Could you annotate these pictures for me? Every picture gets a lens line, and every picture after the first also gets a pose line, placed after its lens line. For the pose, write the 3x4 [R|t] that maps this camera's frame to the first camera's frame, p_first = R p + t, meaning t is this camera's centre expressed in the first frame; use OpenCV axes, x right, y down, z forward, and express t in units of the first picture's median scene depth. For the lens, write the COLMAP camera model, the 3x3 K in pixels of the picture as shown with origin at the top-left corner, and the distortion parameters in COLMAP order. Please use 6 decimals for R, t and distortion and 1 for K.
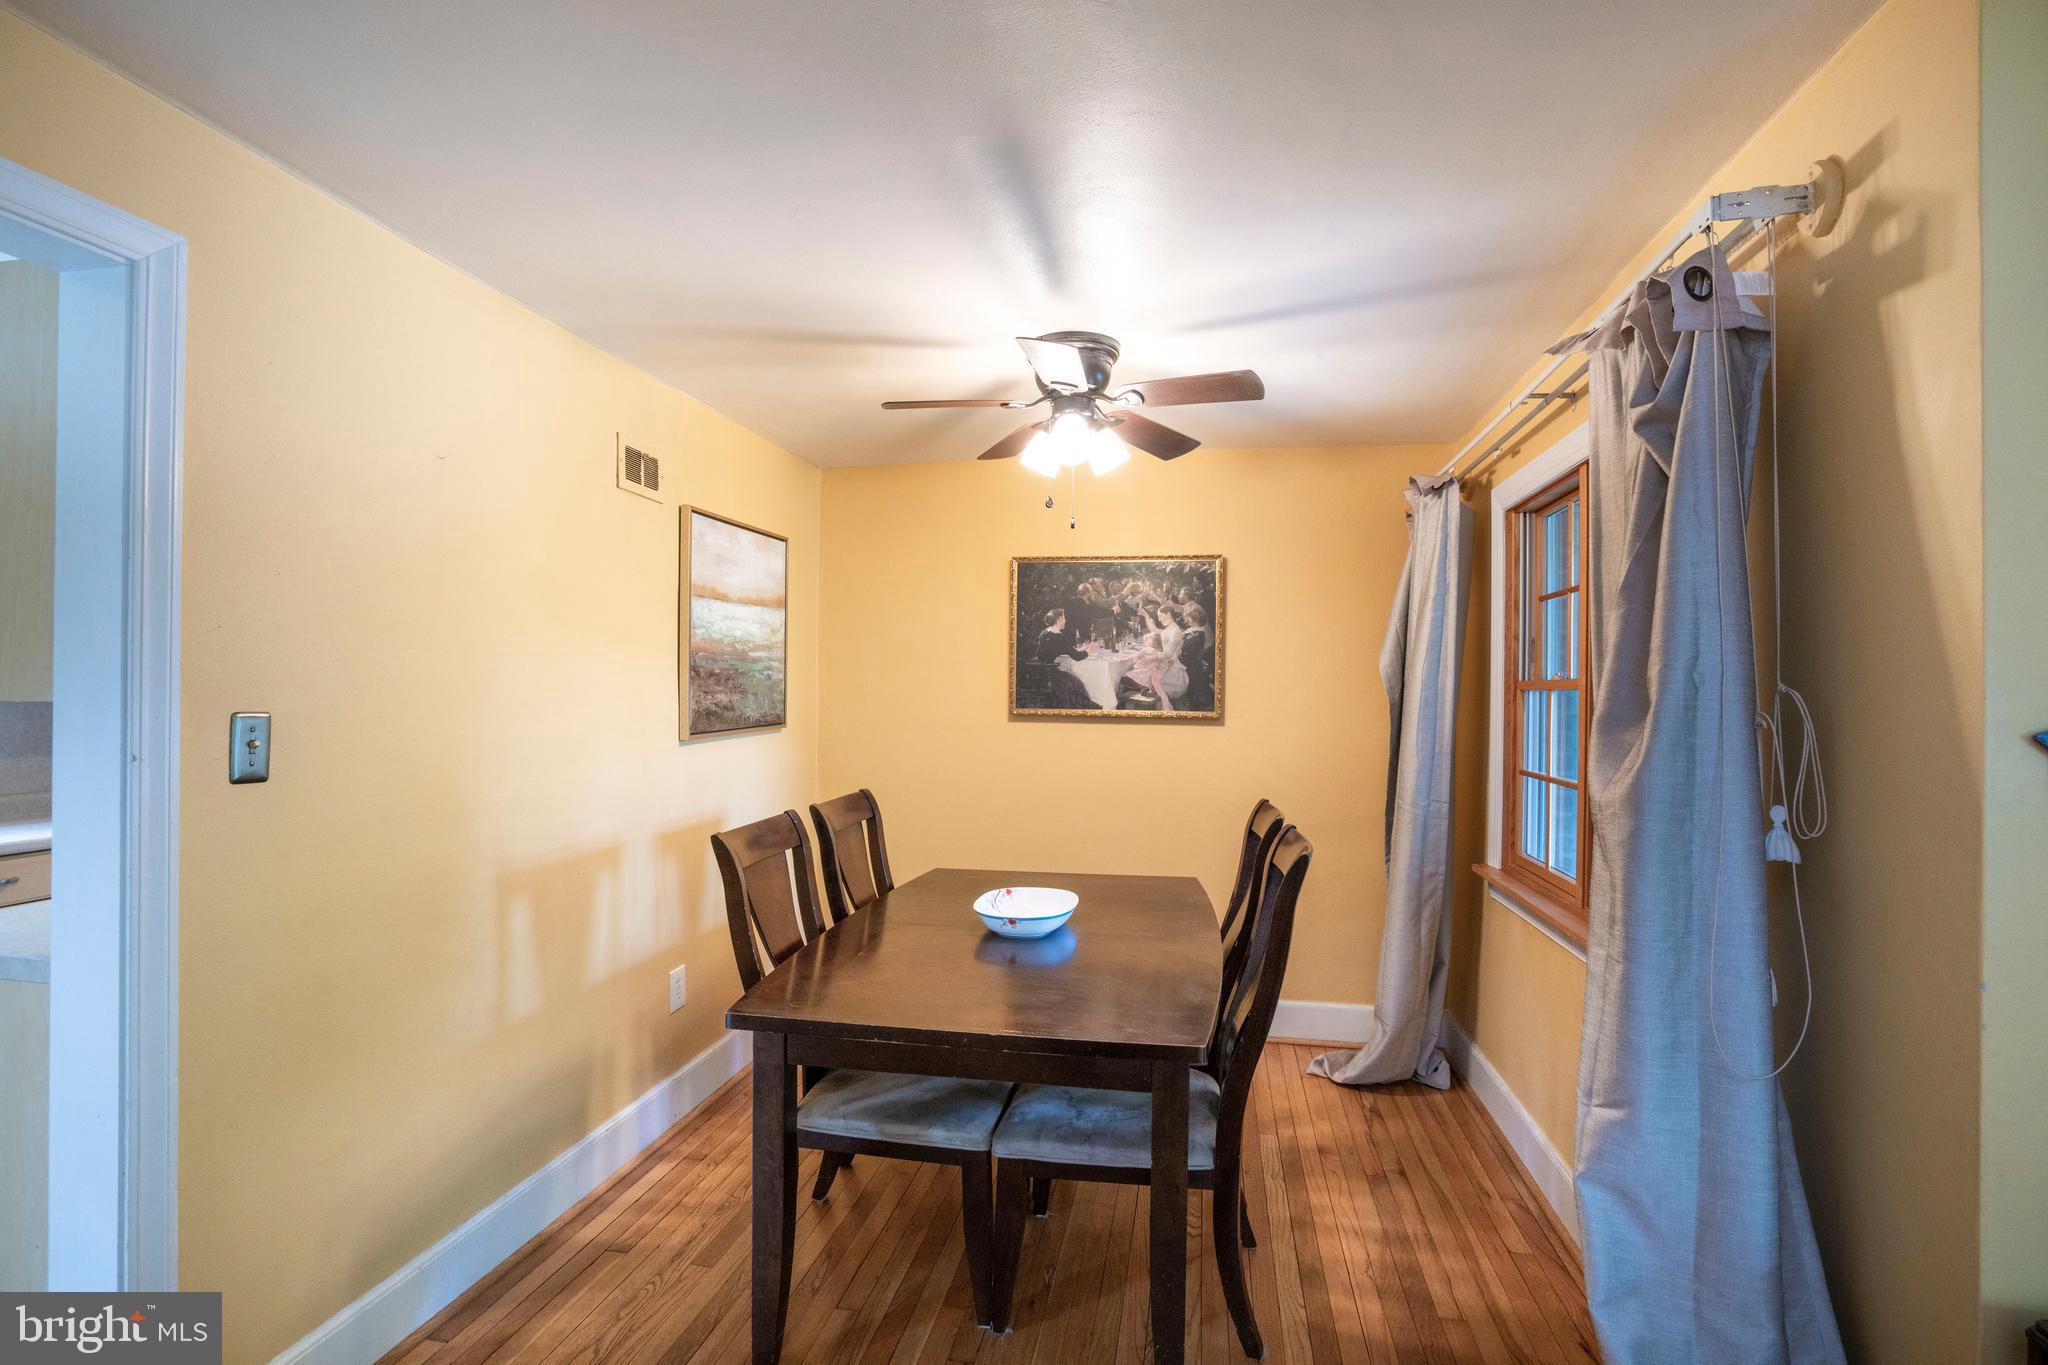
lens RADIAL K [[949.5, 0, 1030.1], [0, 949.5, 687.4], [0, 0, 1]] dist [-0.055005, 0.020825]
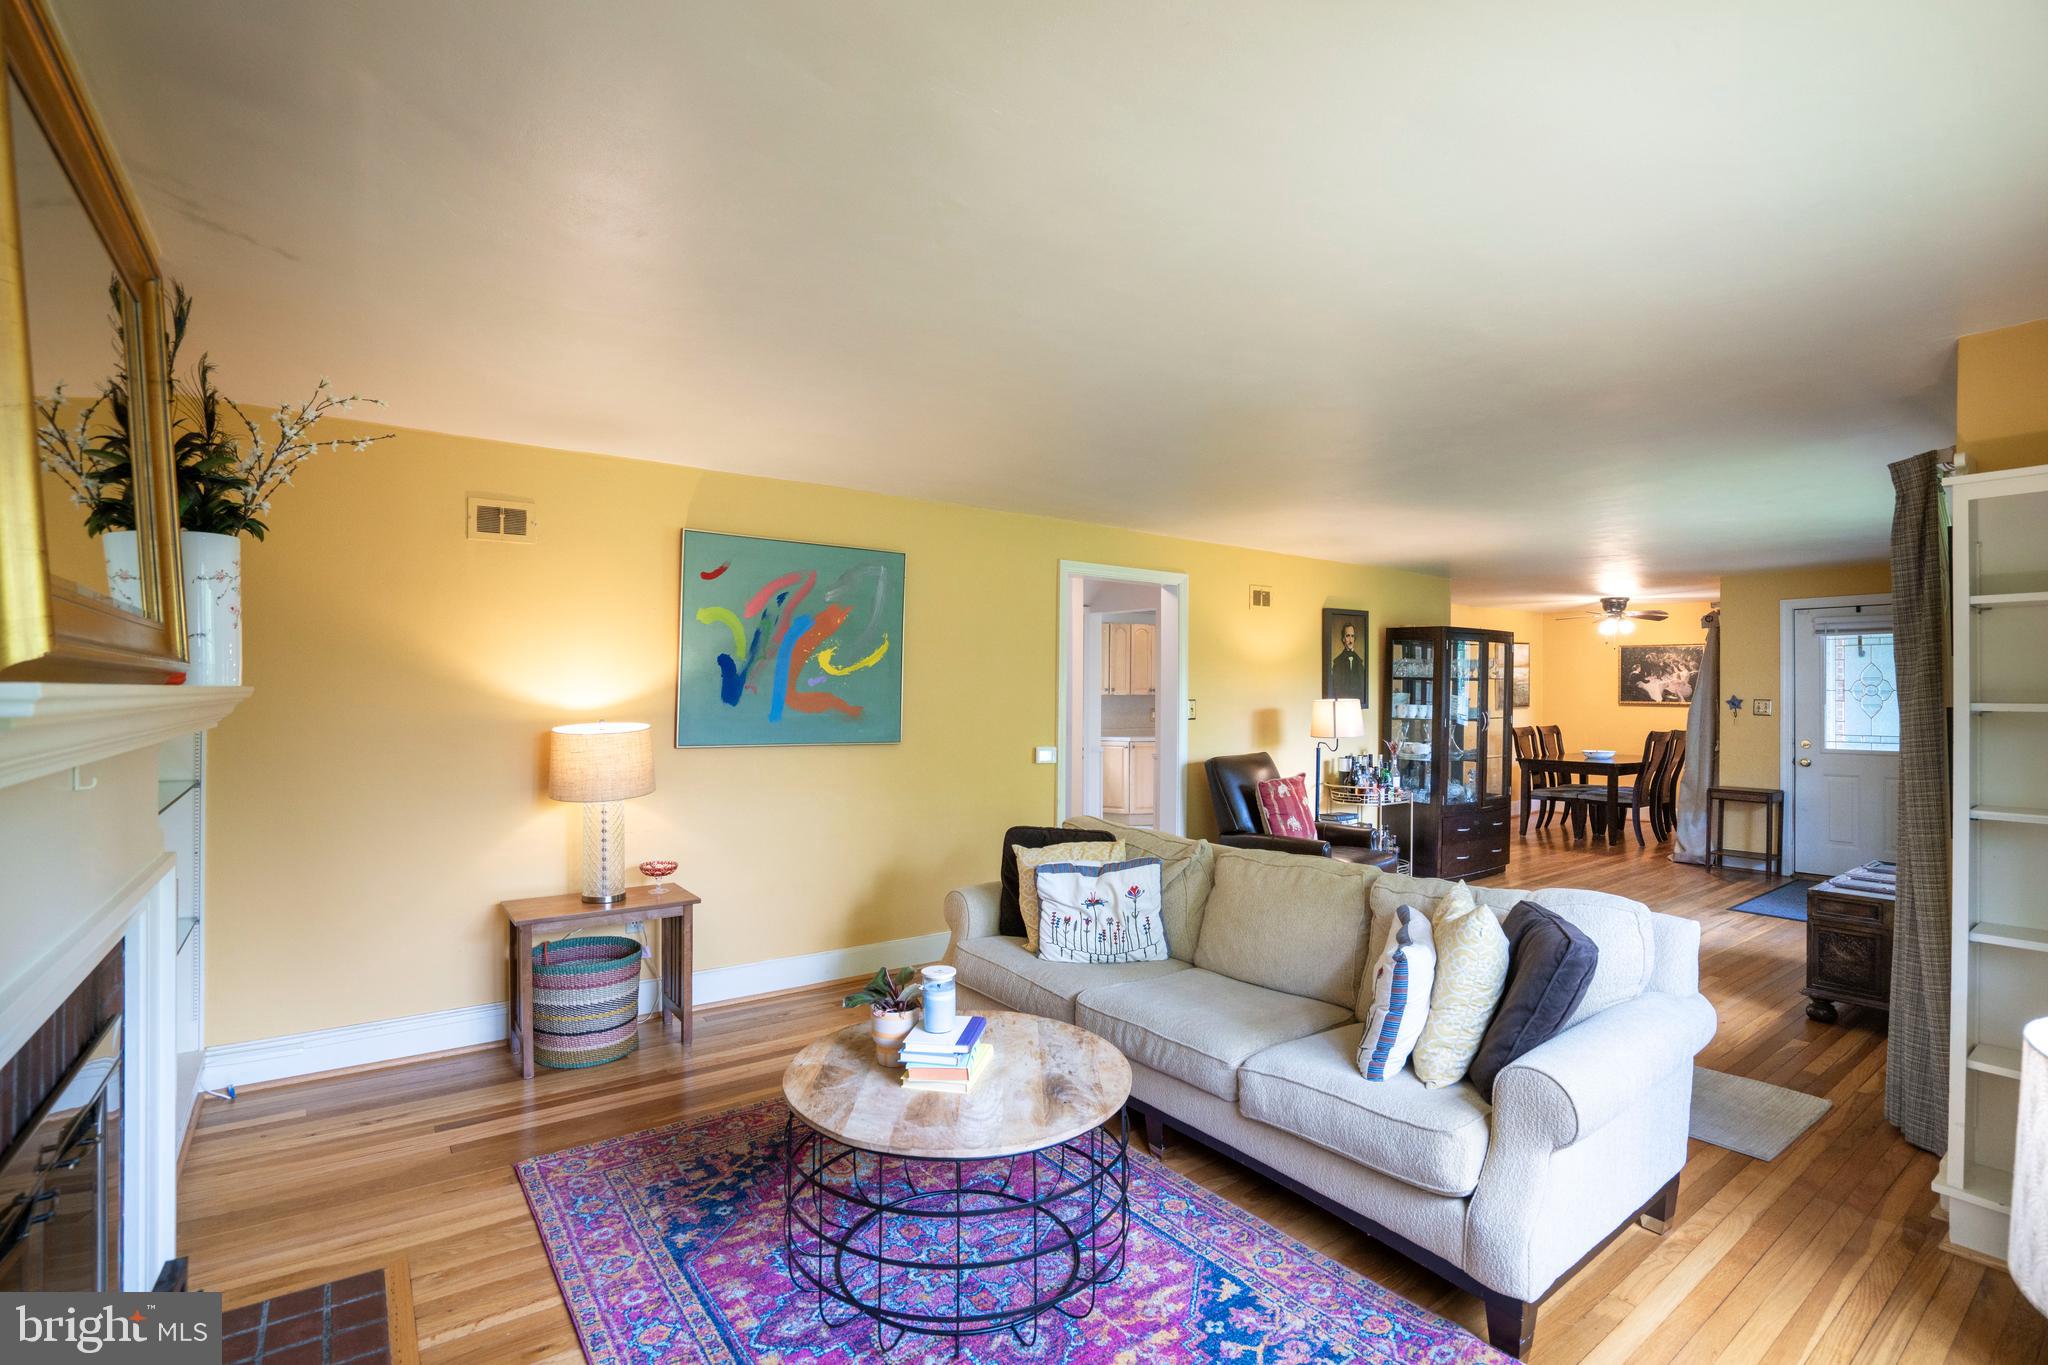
lens RADIAL K [[949.5, 0, 1017.7], [0, 949.5, 688.2], [0, 0, 1]] dist [-0.055005, 0.020825]
pose [[0.730833, -0.004393, -0.682542, 0.558571], [0.001968, 0.999989, -0.004329, -0.007292], [0.682553, 0.001821, 0.730834, -2.187339]]
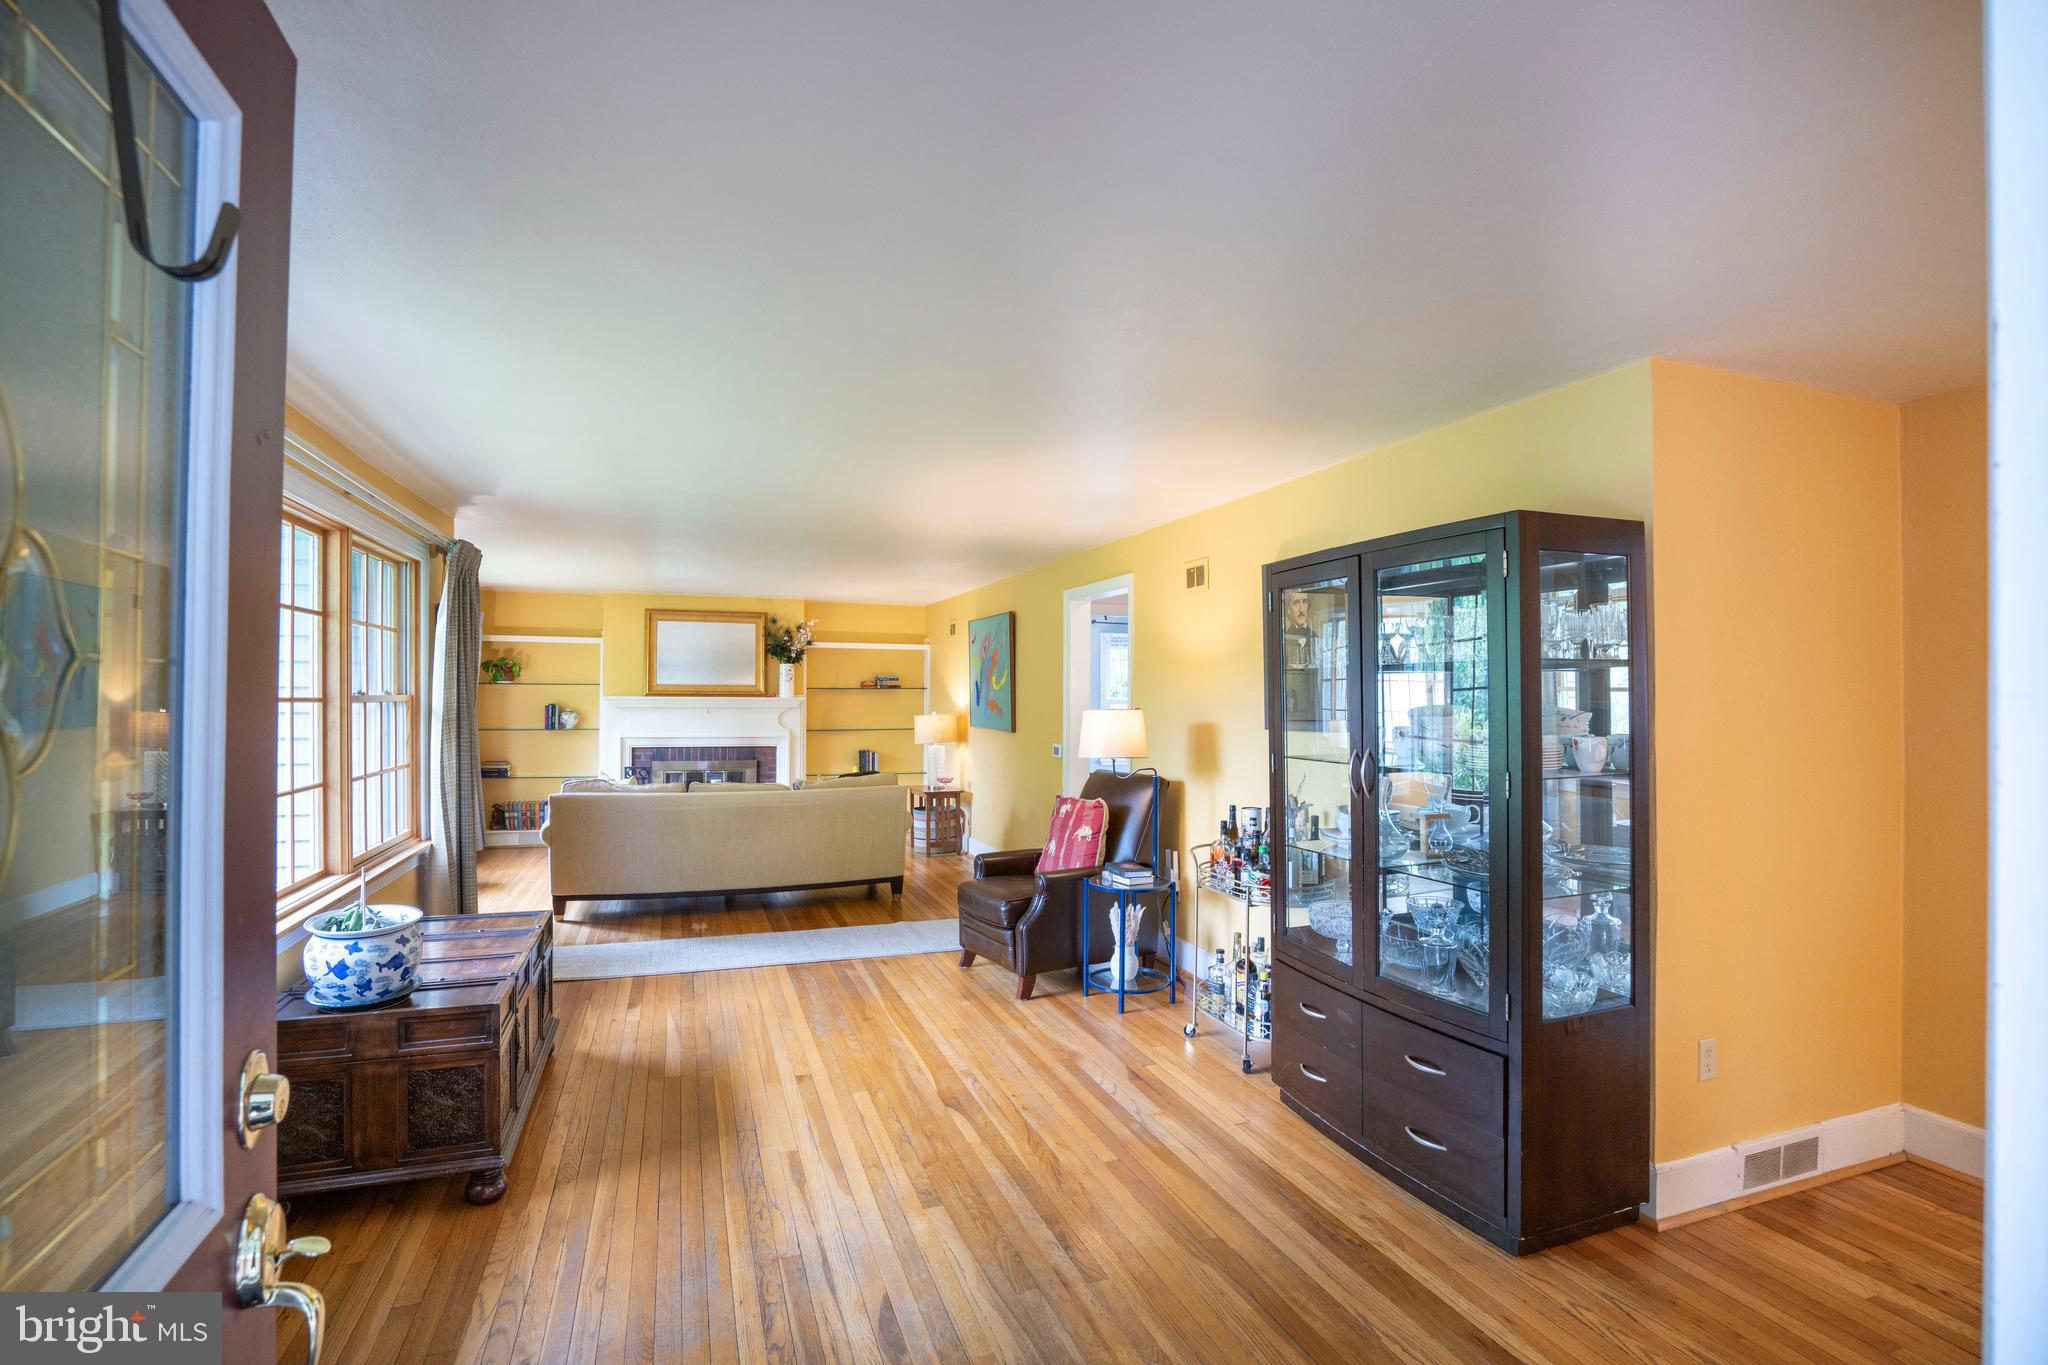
lens RADIAL K [[949.5, 0, 1027.9], [0, 949.5, 683.6], [0, 0, 1]] dist [-0.055005, 0.020825]
pose [[-0.855184, -0.018725, -0.517987, 0.580070], [-0.010179, 0.999761, -0.019336, -0.002957], [0.518225, -0.011263, -0.855170, 0.314586]]
